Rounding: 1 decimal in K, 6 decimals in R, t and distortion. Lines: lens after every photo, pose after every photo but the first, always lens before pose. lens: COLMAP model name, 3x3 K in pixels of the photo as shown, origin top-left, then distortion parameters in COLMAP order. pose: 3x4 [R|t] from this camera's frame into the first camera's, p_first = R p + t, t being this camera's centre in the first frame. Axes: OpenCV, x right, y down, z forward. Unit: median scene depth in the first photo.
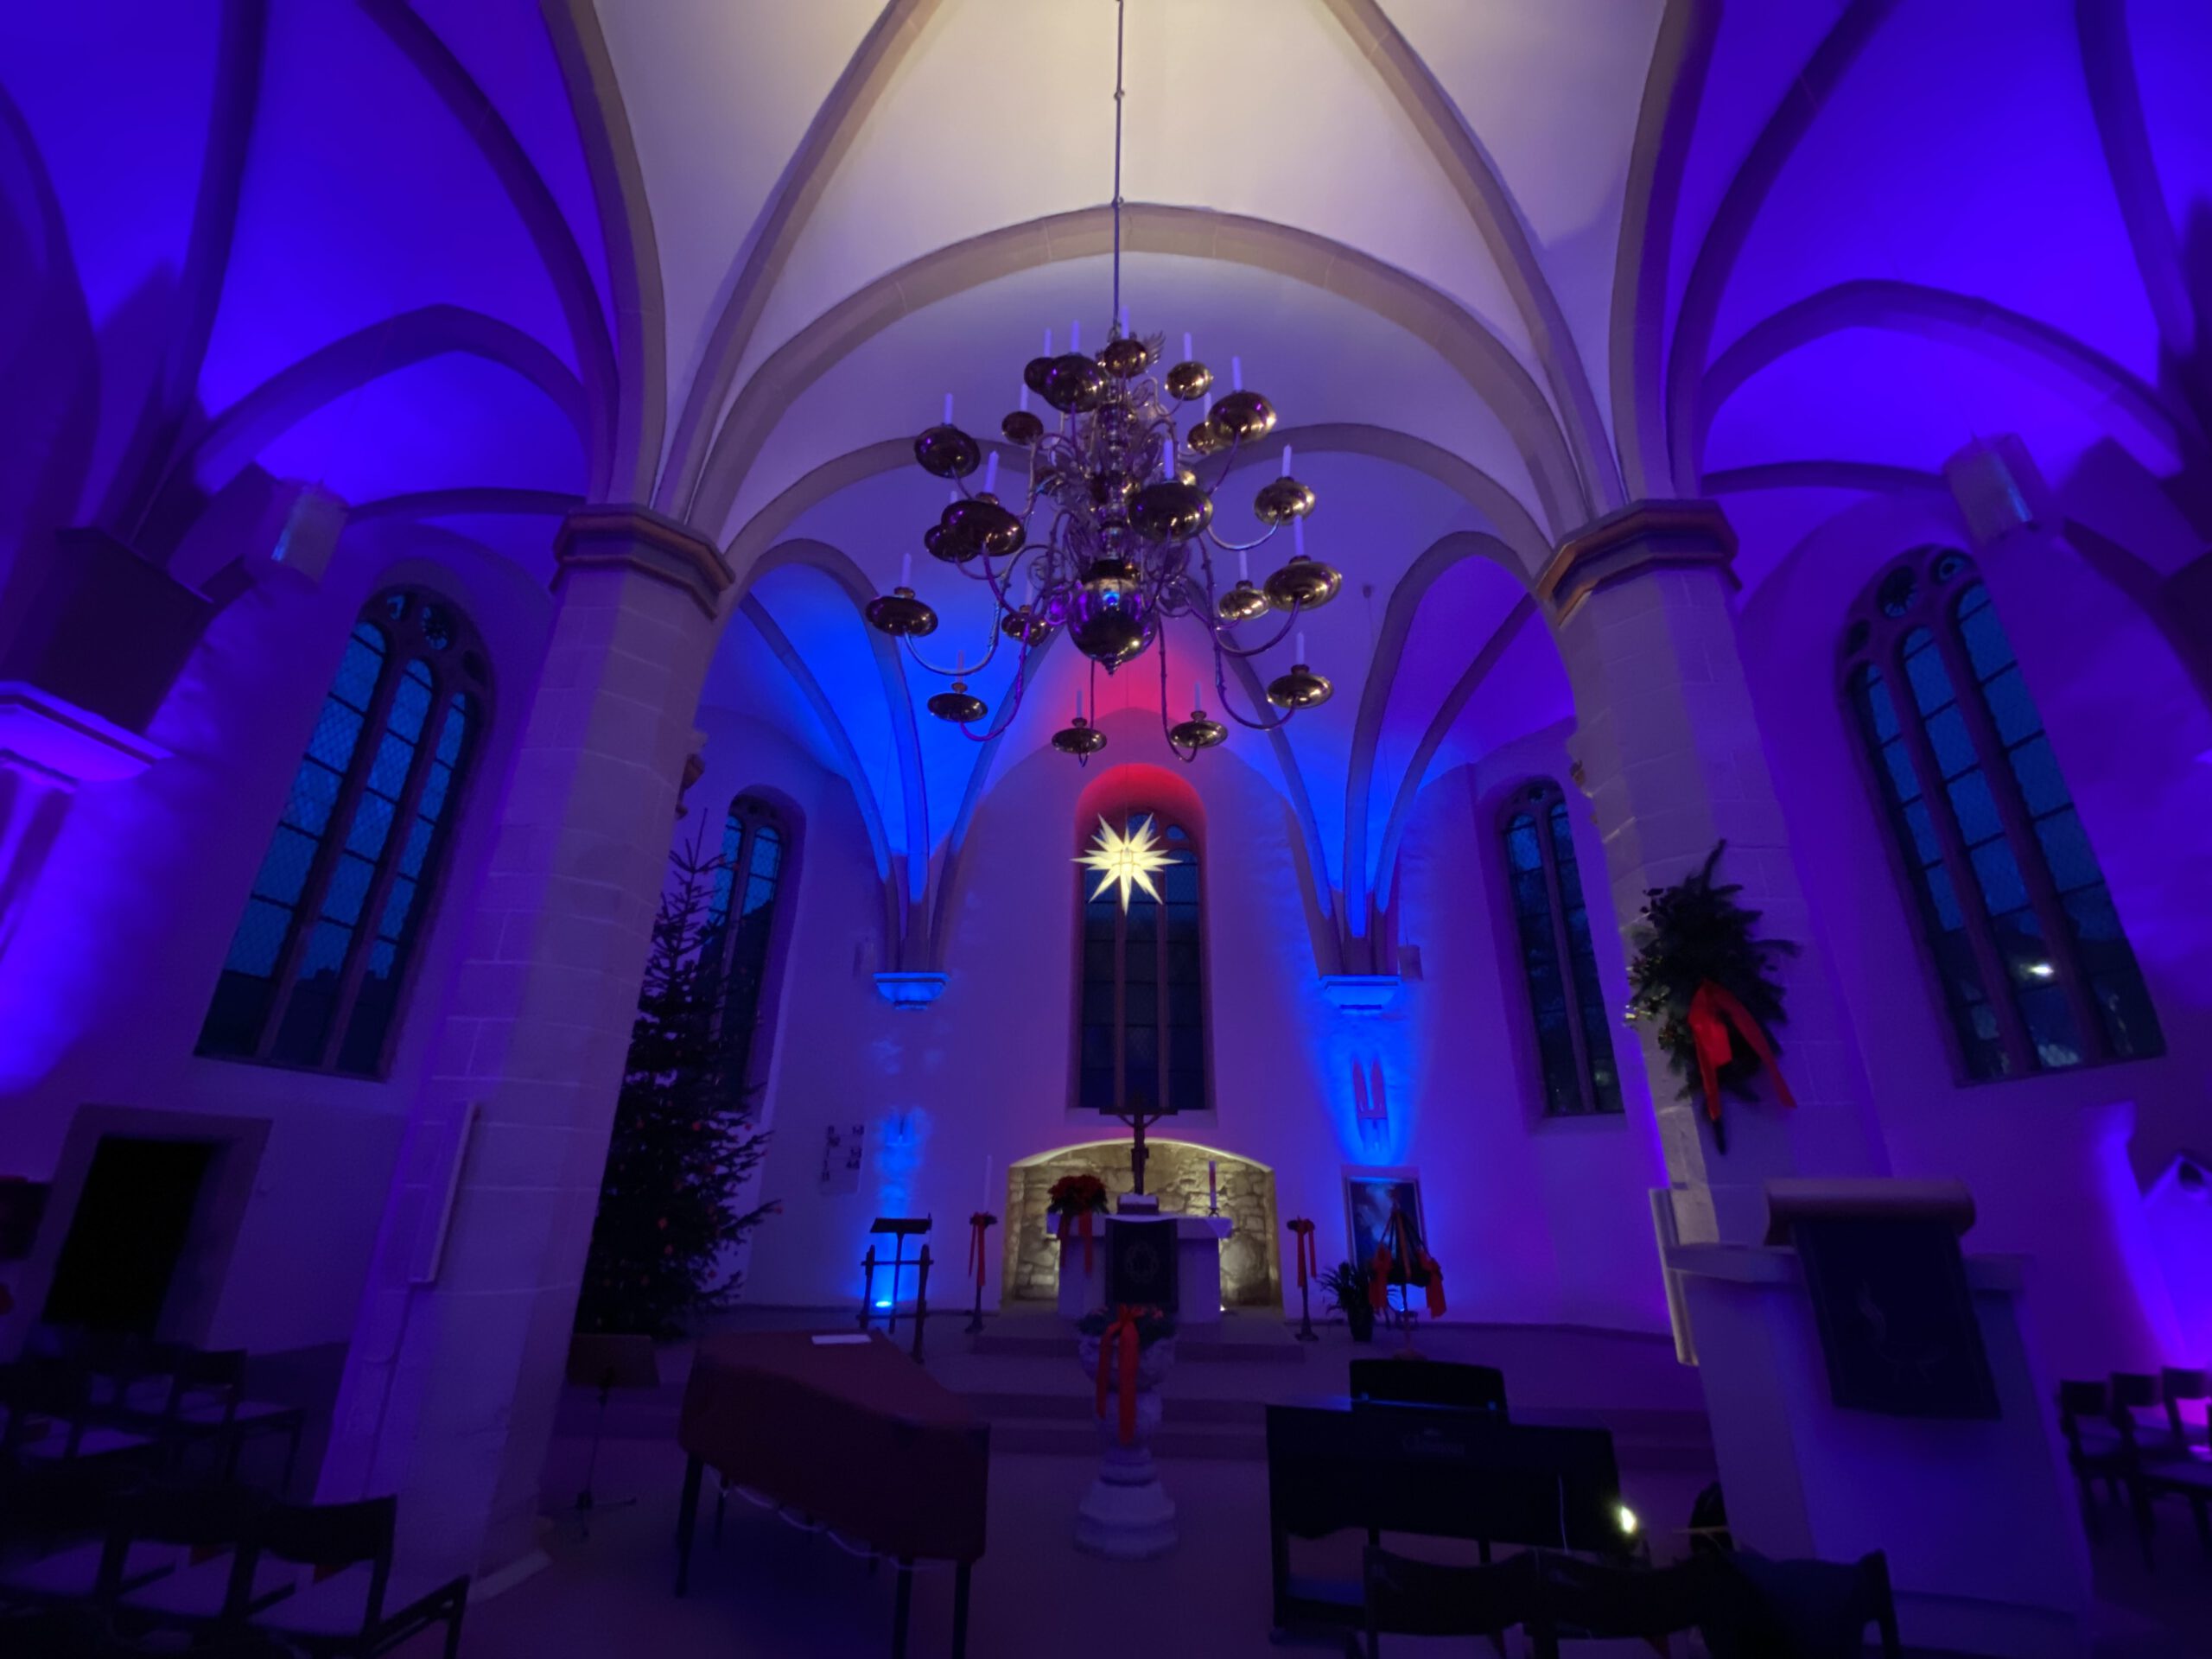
lens RADIAL K [[897.2, 0, 1097.4], [0, 897.2, 827.3], [0, 0, 1]] dist [-0.003891, -0.007640]
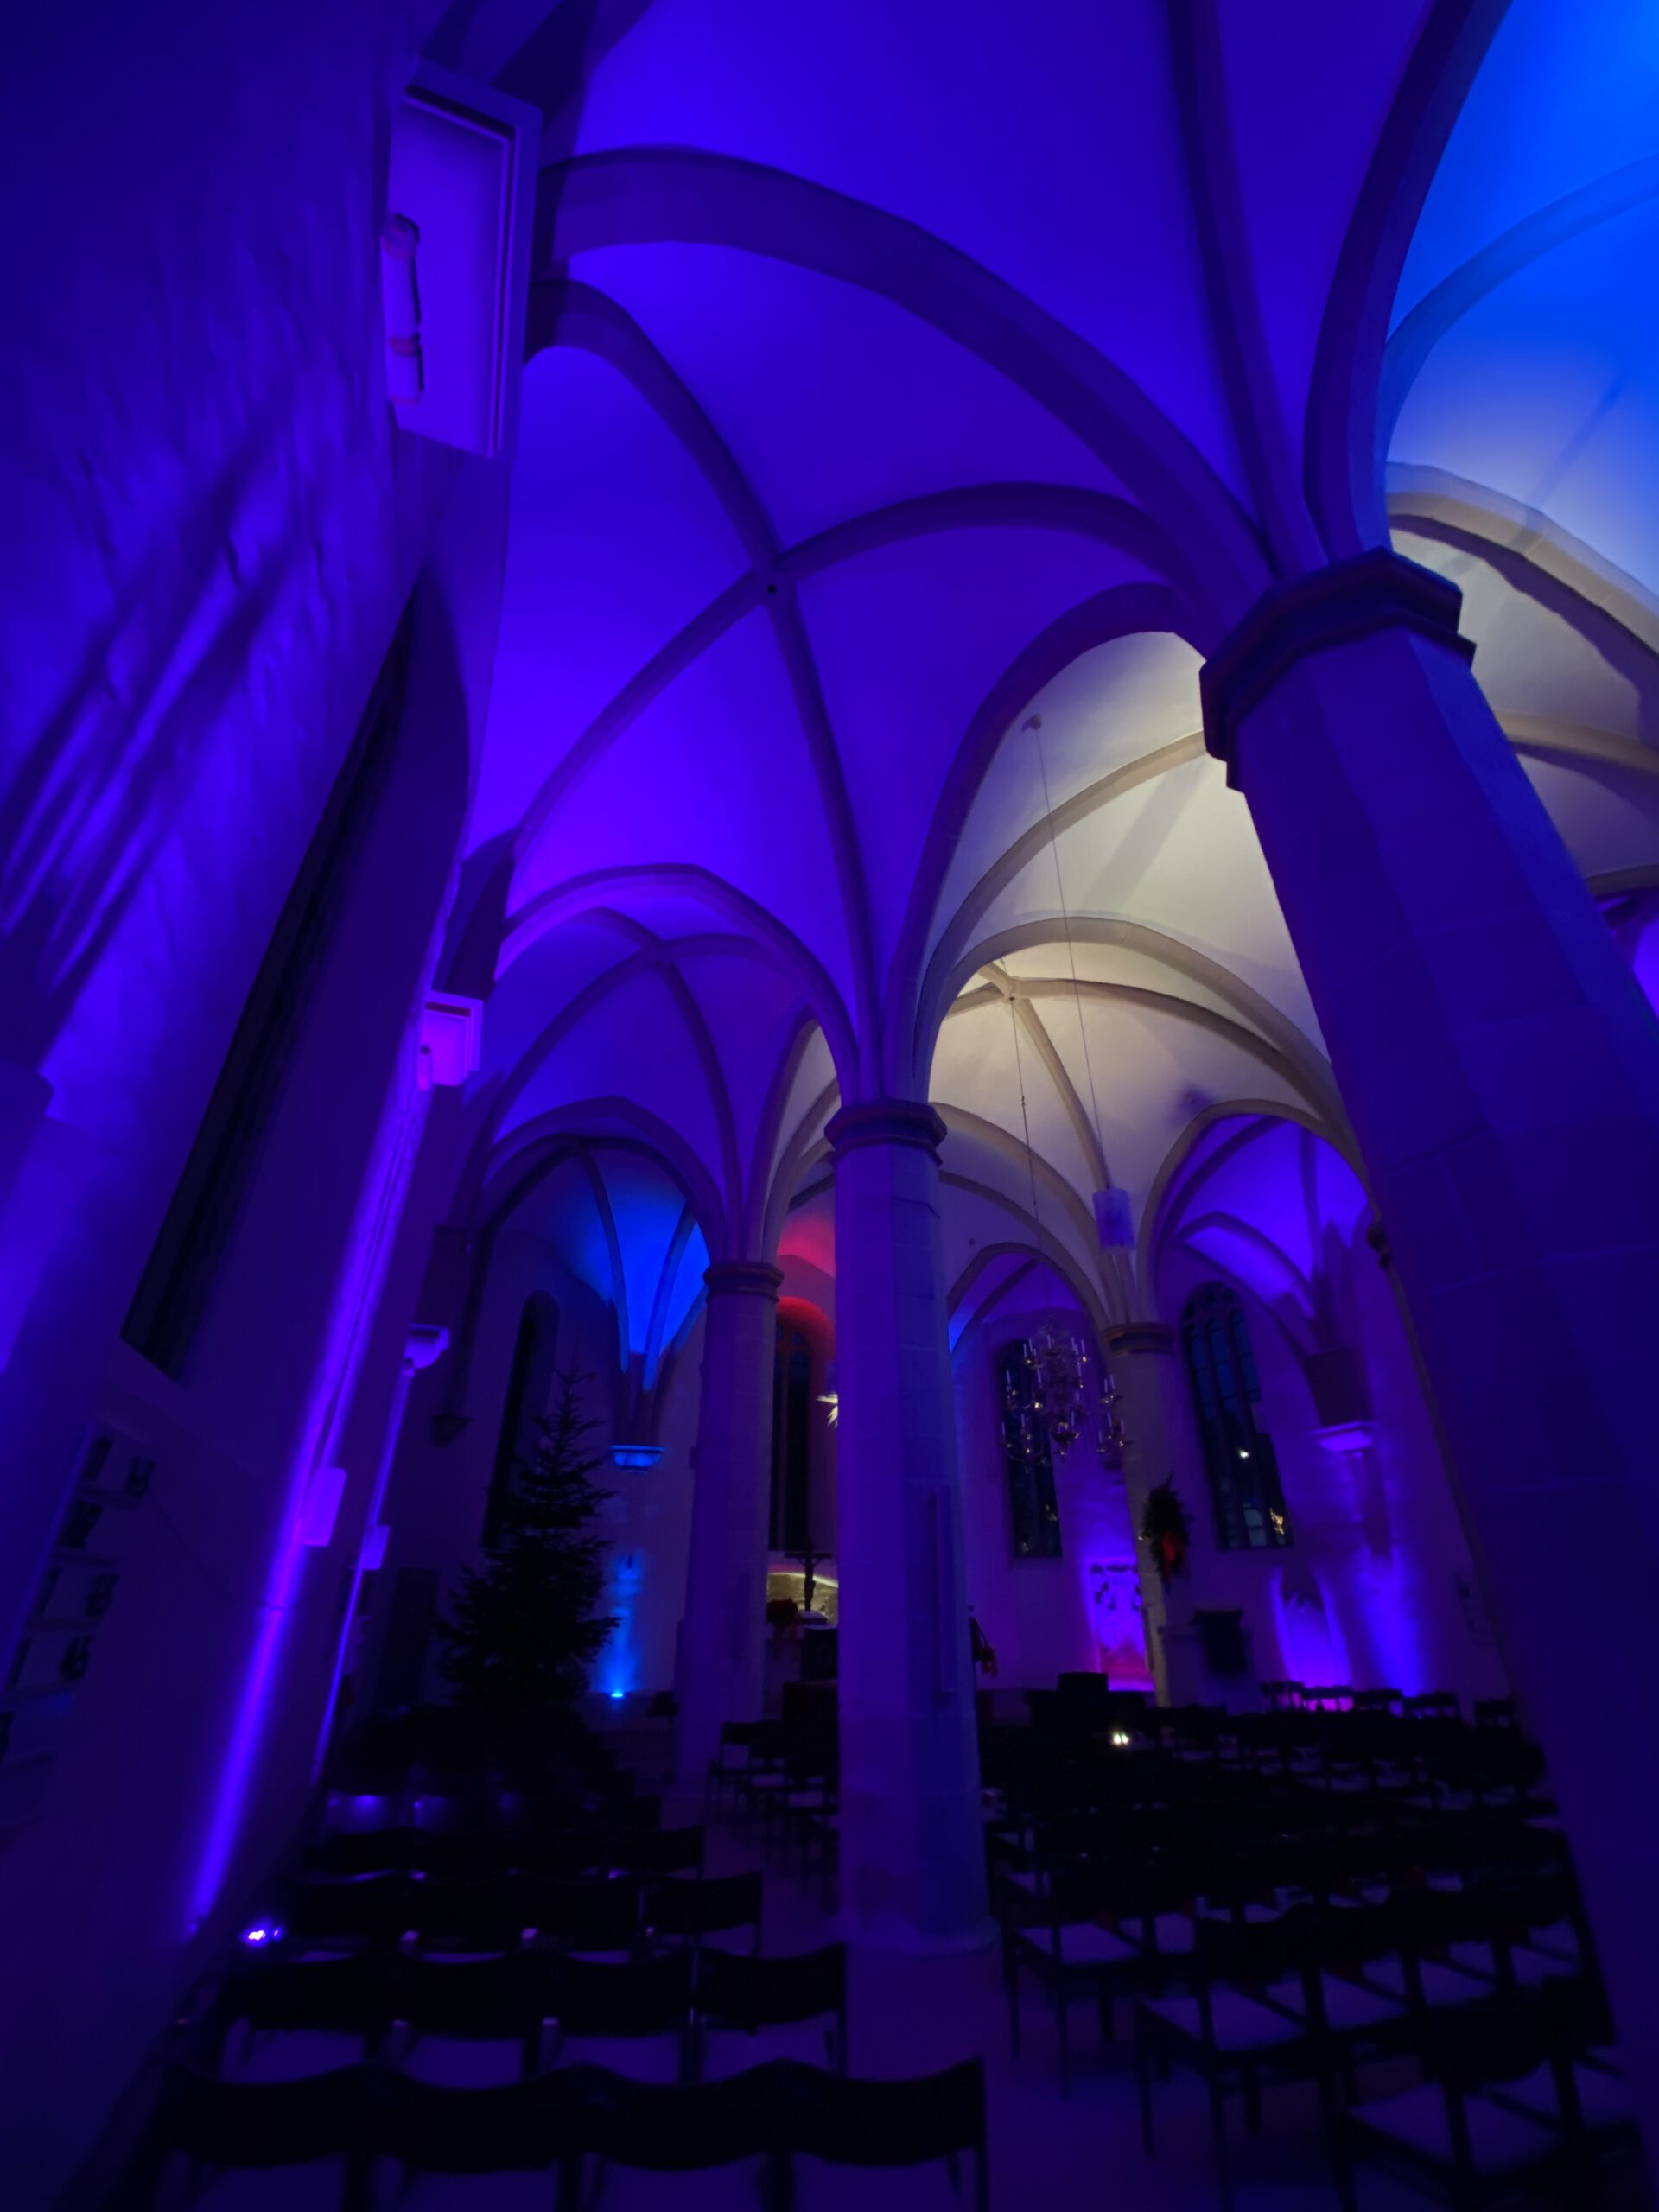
lens RADIAL K [[897.2, 0, 823.5], [0, 897.2, 1092.9], [0, 0, 1]] dist [-0.003891, -0.007640]
pose [[0.918852, 0.186451, 0.347774, -0.705442], [-0.138271, 0.977583, -0.158783, -0.260006], [-0.369583, 0.097811, 0.924035, -0.612230]]
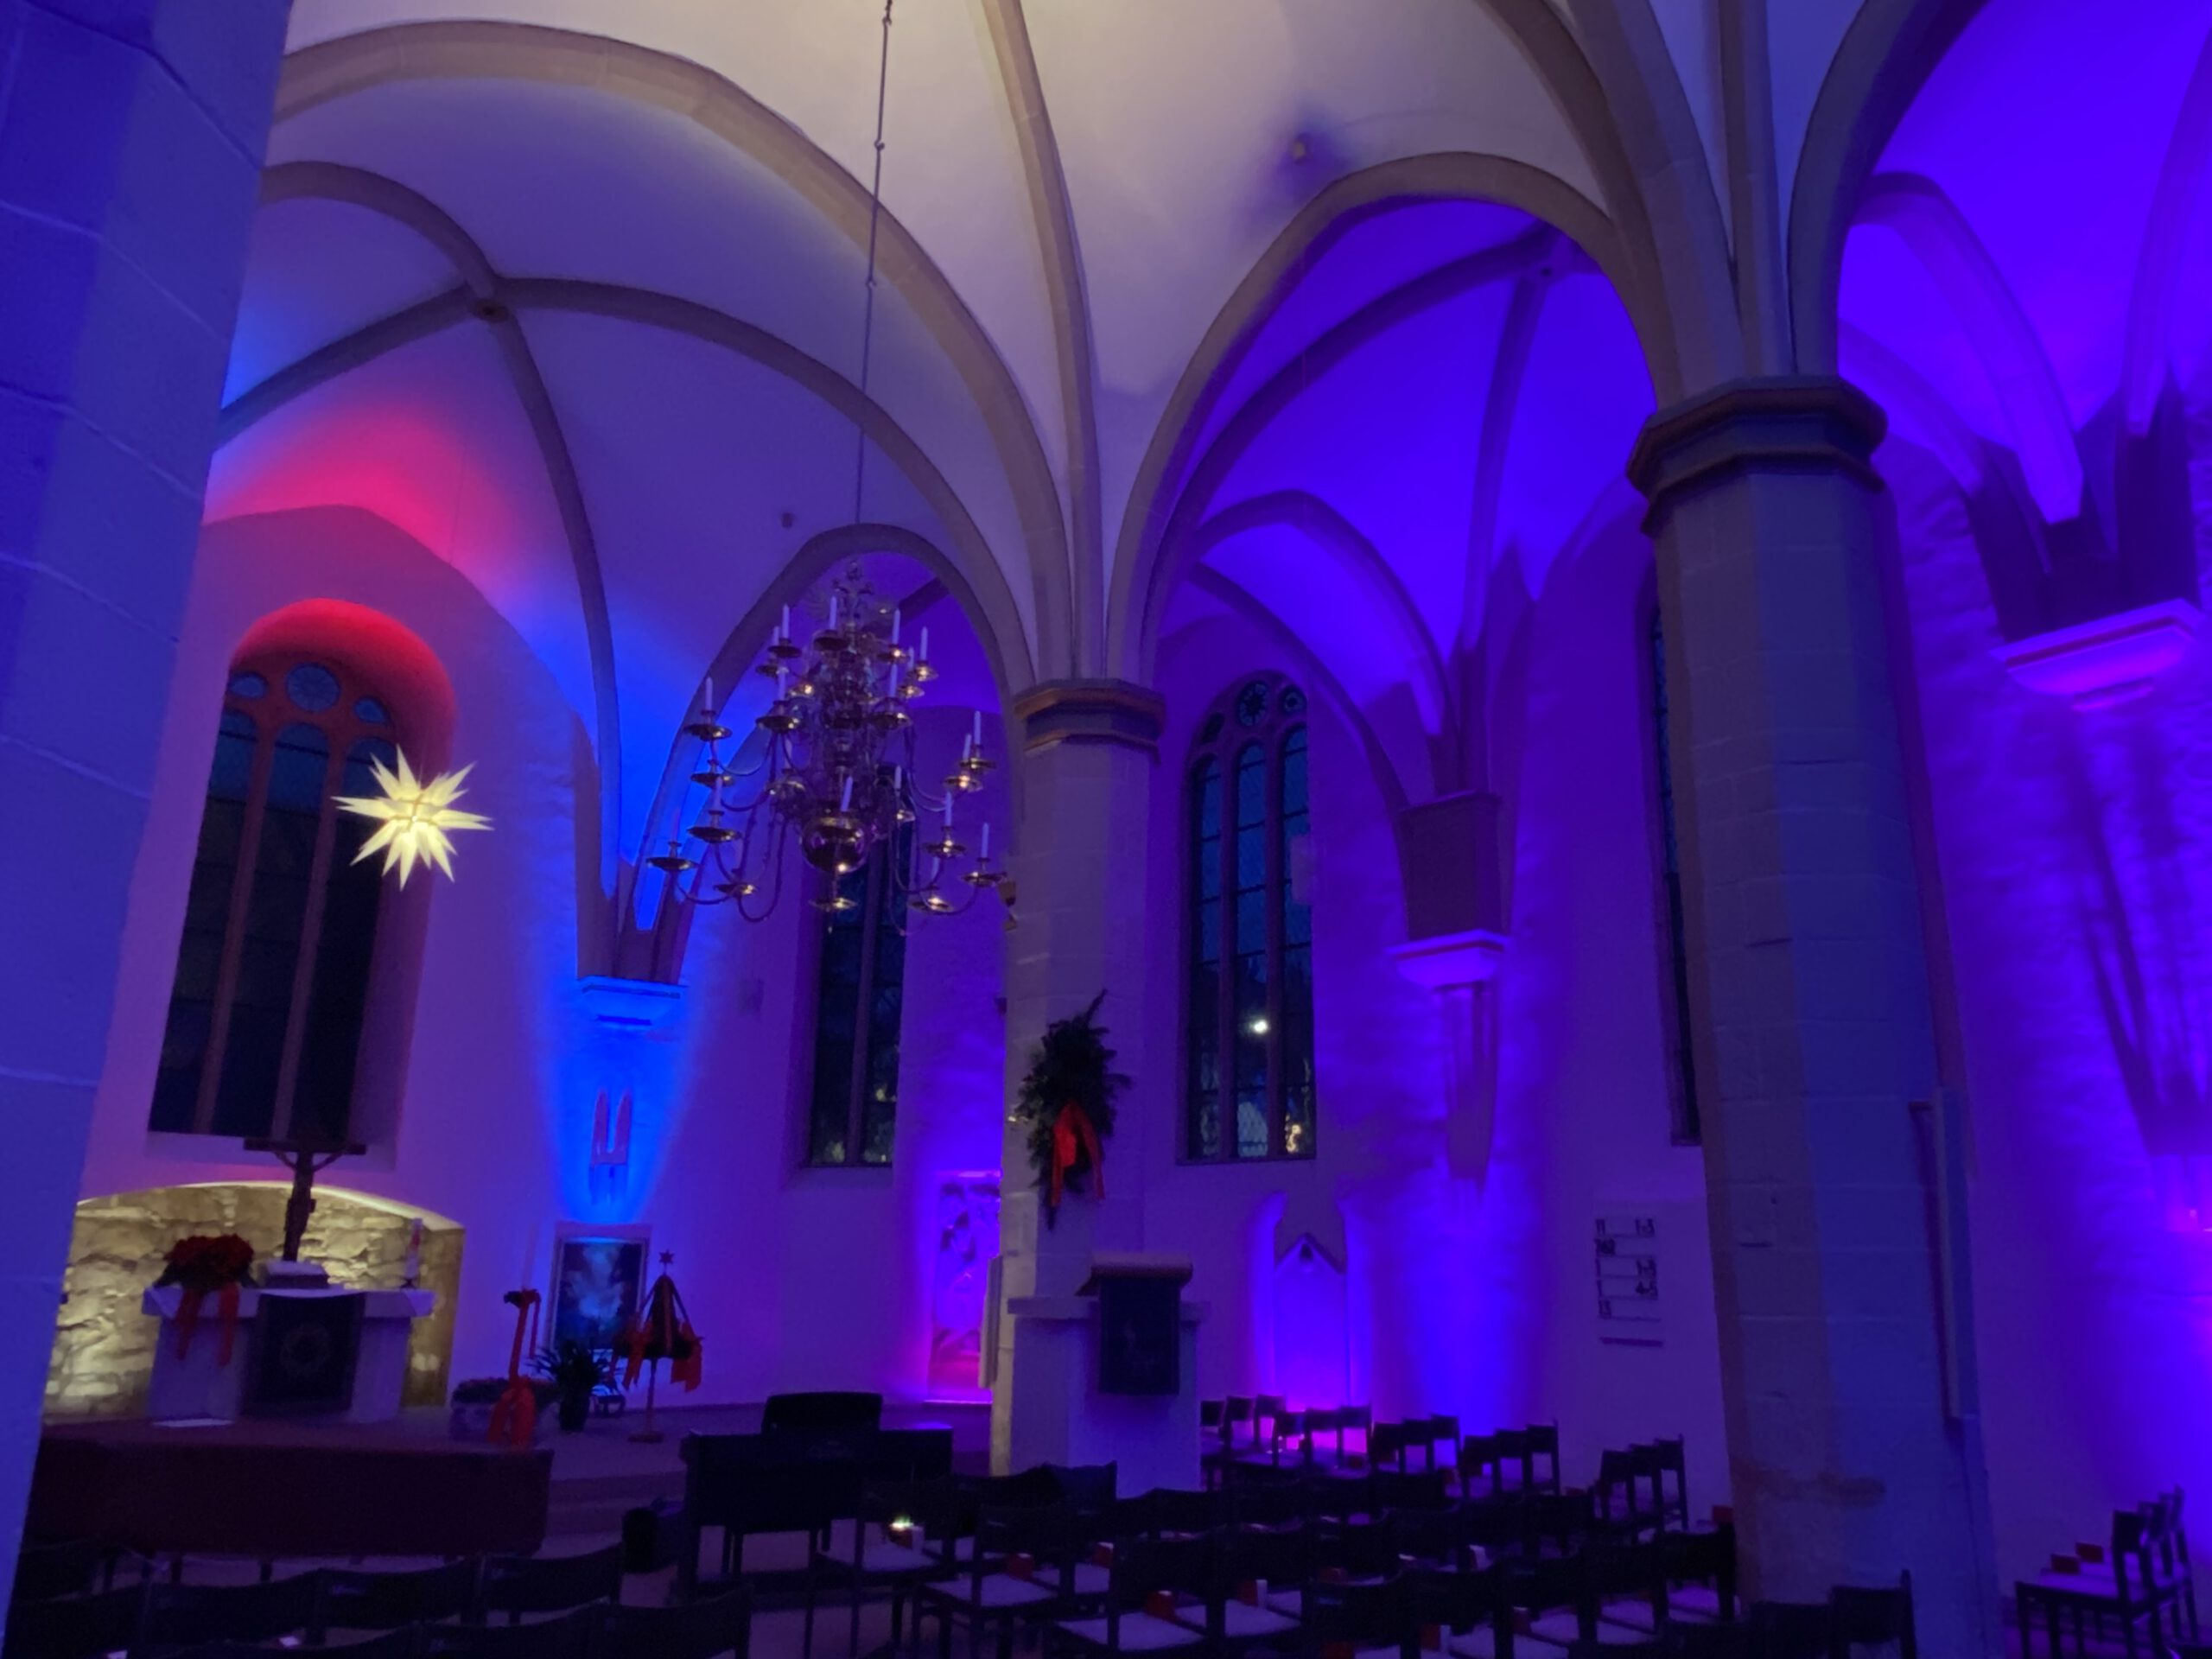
lens RADIAL K [[1557.3, 0, 1103.5], [0, 1557.3, 806.5], [0, 0, 1]] dist [0.059569, -0.019223]
pose [[0.748727, 0.182494, 0.637263, -0.360915], [-0.252739, 0.967329, 0.019930, -0.133420], [-0.612806, -0.175983, 0.770389, -0.312992]]
